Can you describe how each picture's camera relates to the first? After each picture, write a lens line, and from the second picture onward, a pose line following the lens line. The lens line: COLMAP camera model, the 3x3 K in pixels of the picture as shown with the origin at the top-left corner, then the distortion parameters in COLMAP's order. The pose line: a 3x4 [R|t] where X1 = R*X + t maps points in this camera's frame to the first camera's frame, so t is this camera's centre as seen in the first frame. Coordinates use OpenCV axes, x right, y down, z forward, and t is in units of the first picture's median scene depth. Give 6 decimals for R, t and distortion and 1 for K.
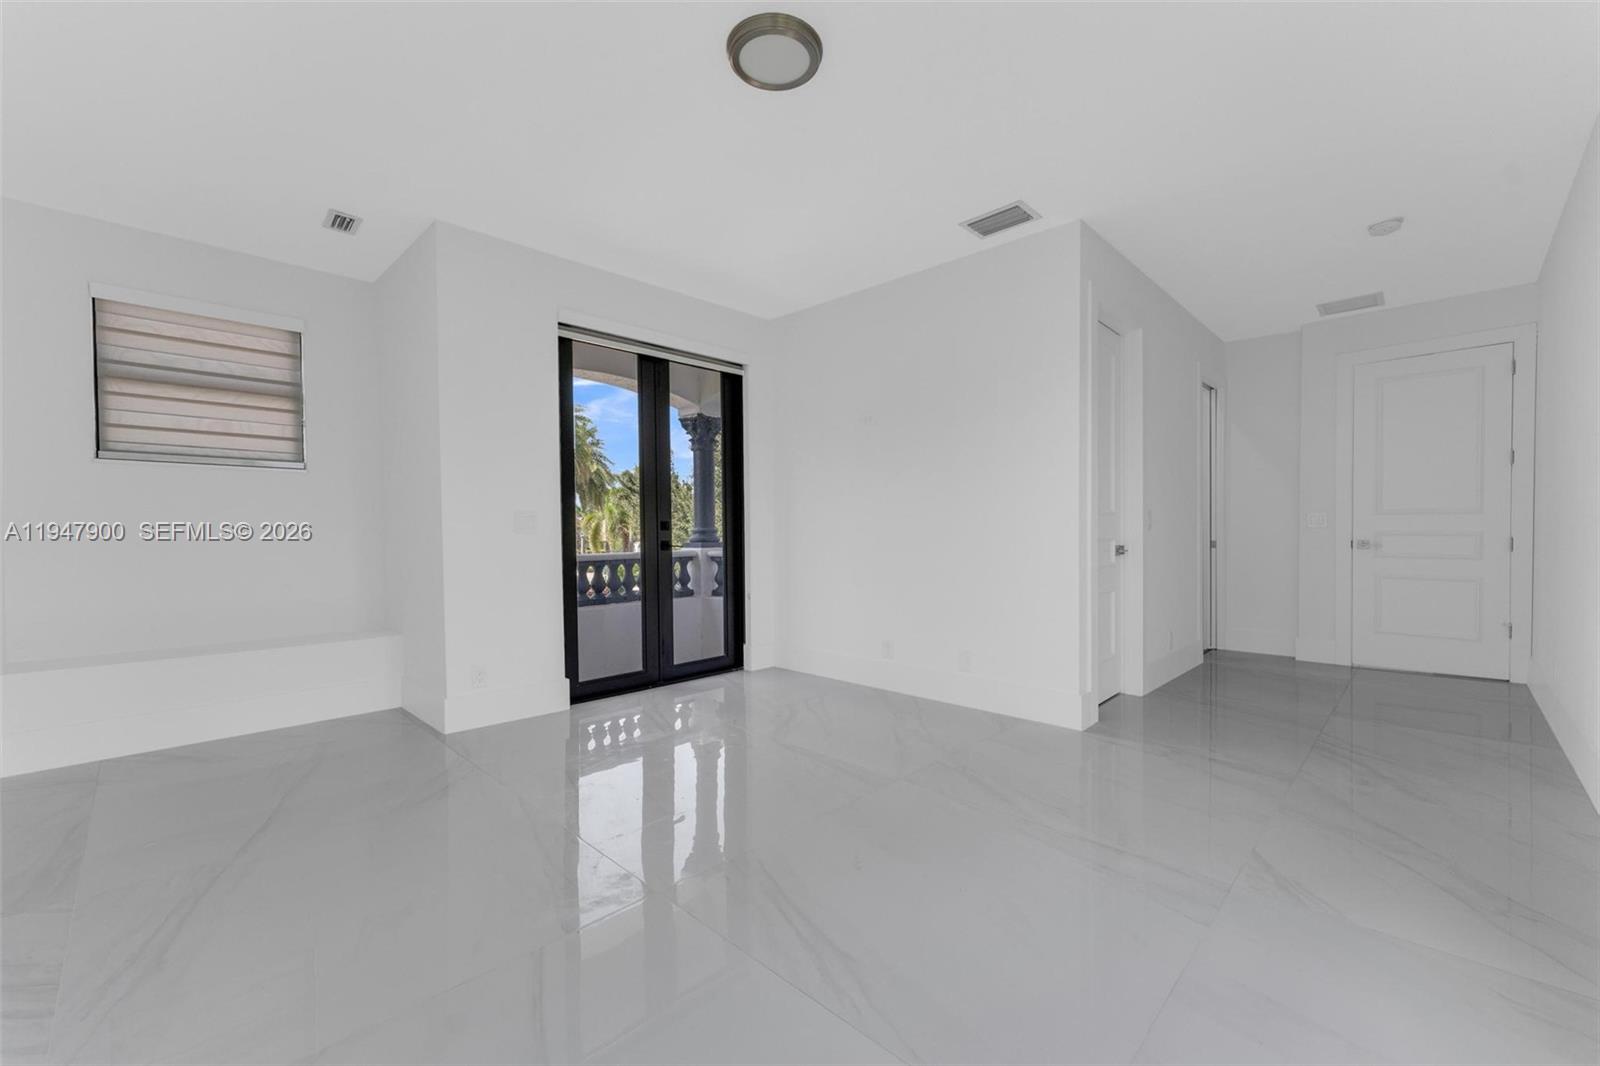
lens RADIAL K [[646.7, 0, 793.8], [0, 646.7, 539.3], [0, 0, 1]] dist [-0.003230, 0.000051]
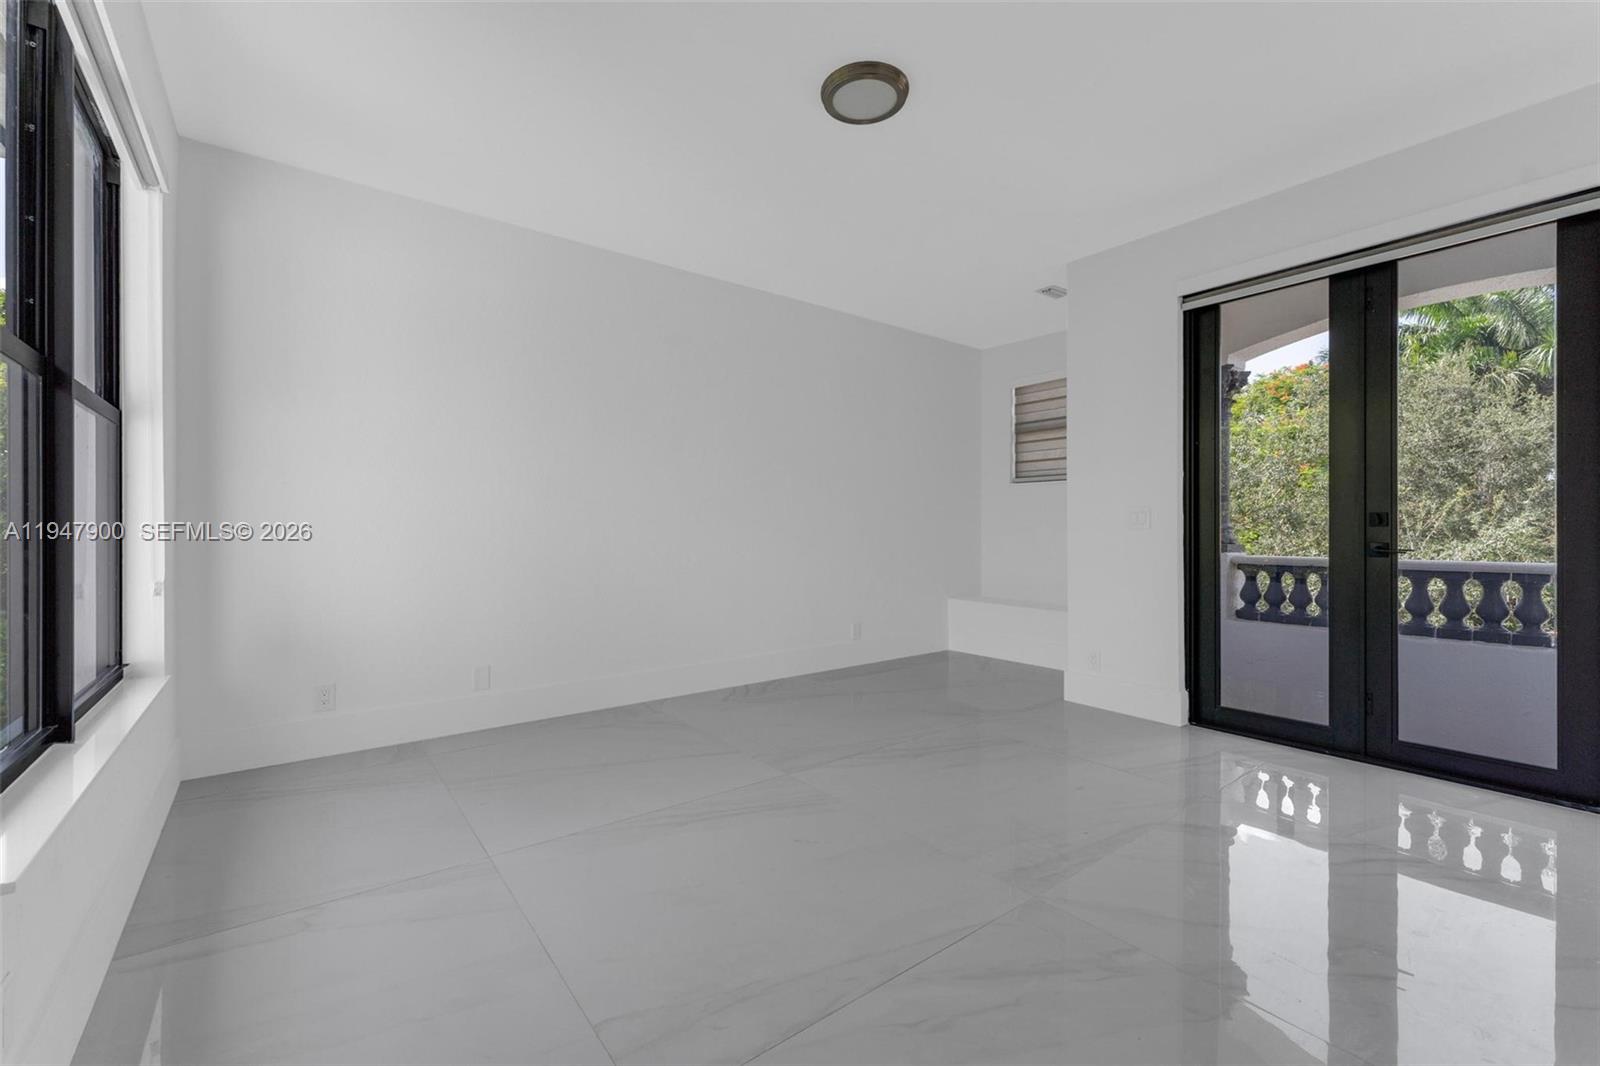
lens RADIAL K [[646.7, 0, 794.3], [0, 646.7, 526.5], [0, 0, 1]] dist [-0.003230, 0.000051]
pose [[-0.129703, 0.004631, -0.991542, 0.533010], [-0.008035, 0.999951, 0.005721, -0.013285], [0.991520, 0.008709, -0.129659, 0.516200]]
